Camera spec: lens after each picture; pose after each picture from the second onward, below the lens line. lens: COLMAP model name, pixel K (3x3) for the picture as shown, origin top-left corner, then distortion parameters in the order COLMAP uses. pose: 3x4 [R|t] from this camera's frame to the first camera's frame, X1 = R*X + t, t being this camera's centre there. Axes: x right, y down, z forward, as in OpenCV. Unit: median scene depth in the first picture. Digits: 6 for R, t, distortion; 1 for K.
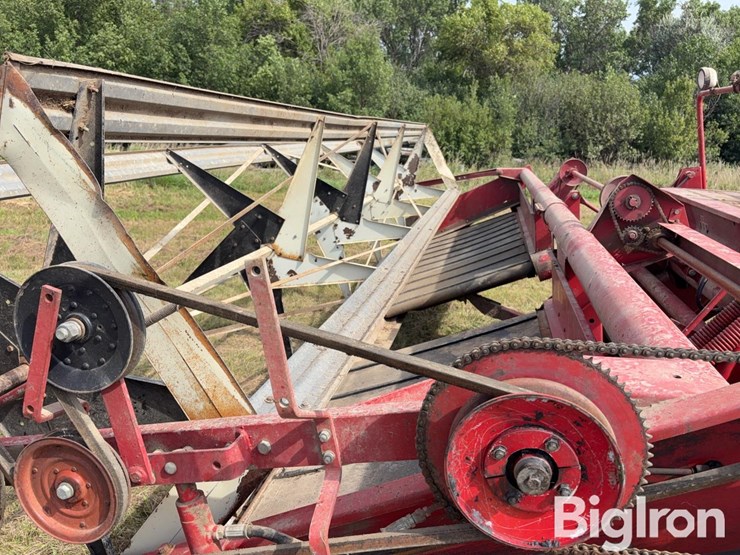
lens RADIAL K [[561.0, 0, 367.4], [0, 561.0, 272.4], [0, 0, 1]] dist [0.078781, -0.085101]
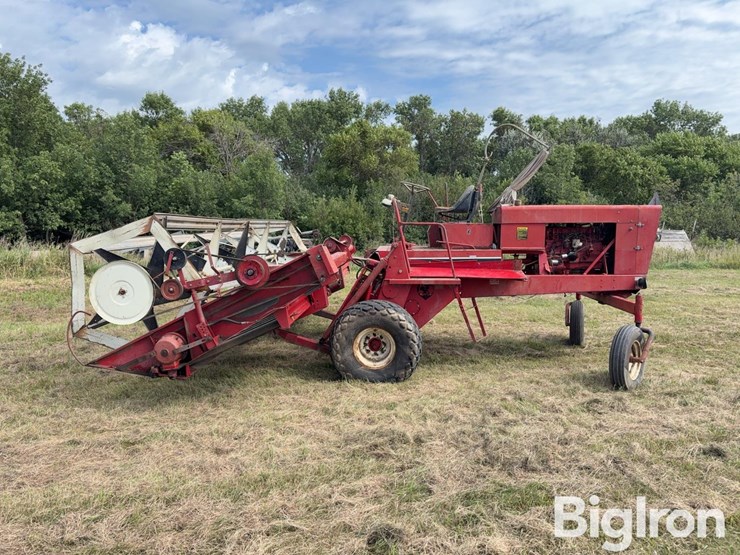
lens RADIAL K [[561.0, 0, 367.4], [0, 561.0, 272.4], [0, 0, 1]] dist [0.078781, -0.085101]
pose [[0.987196, -0.049558, 0.151621, 0.117224], [0.073331, 0.985116, -0.155464, 0.268186], [-0.141660, 0.164592, 0.976136, -1.033124]]
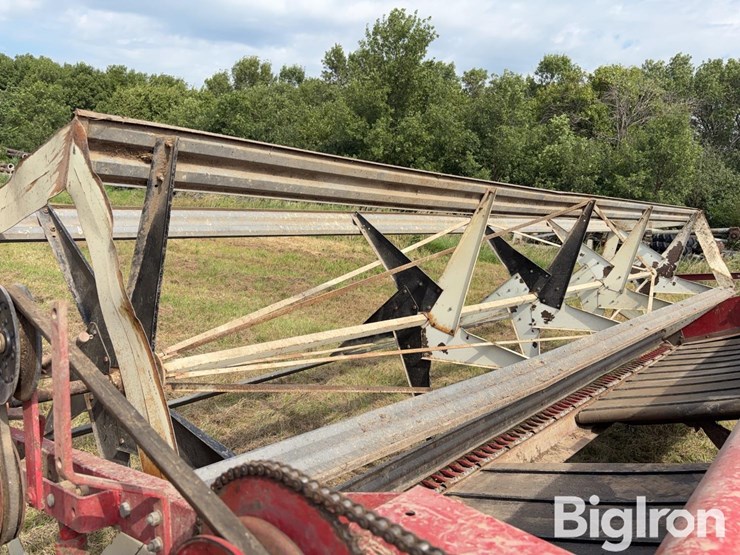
lens RADIAL K [[552.1, 0, 370.0], [0, 552.1, 277.5], [0, 0, 1]] dist [0.076409, -0.084759]
pose [[0.875707, 0.128159, -0.465523, 0.124829], [-0.181562, 0.980774, -0.071533, -0.016853], [0.447405, 0.147163, 0.882140, 0.072904]]
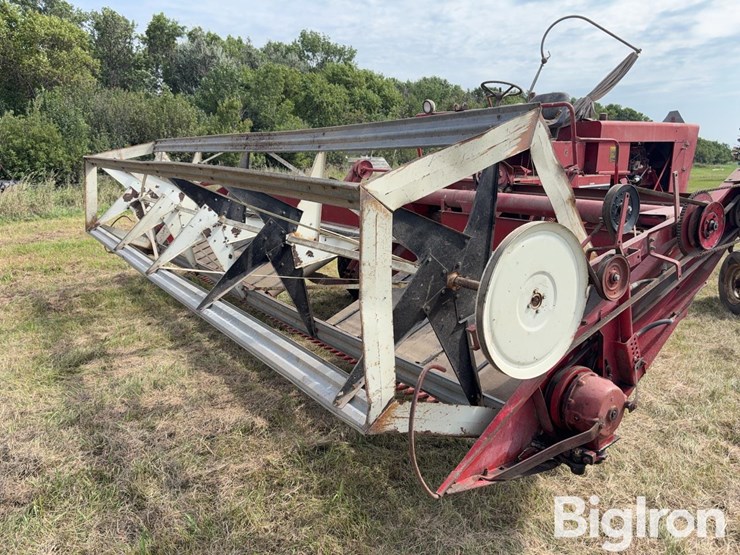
lens RADIAL K [[552.1, 0, 370.0], [0, 552.1, 277.5], [0, 0, 1]] dist [0.076409, -0.084759]
pose [[0.682099, -0.198332, 0.703850, -0.666190], [0.206976, 0.975520, 0.074304, -0.006417], [-0.701357, 0.094997, 0.706452, 0.004385]]
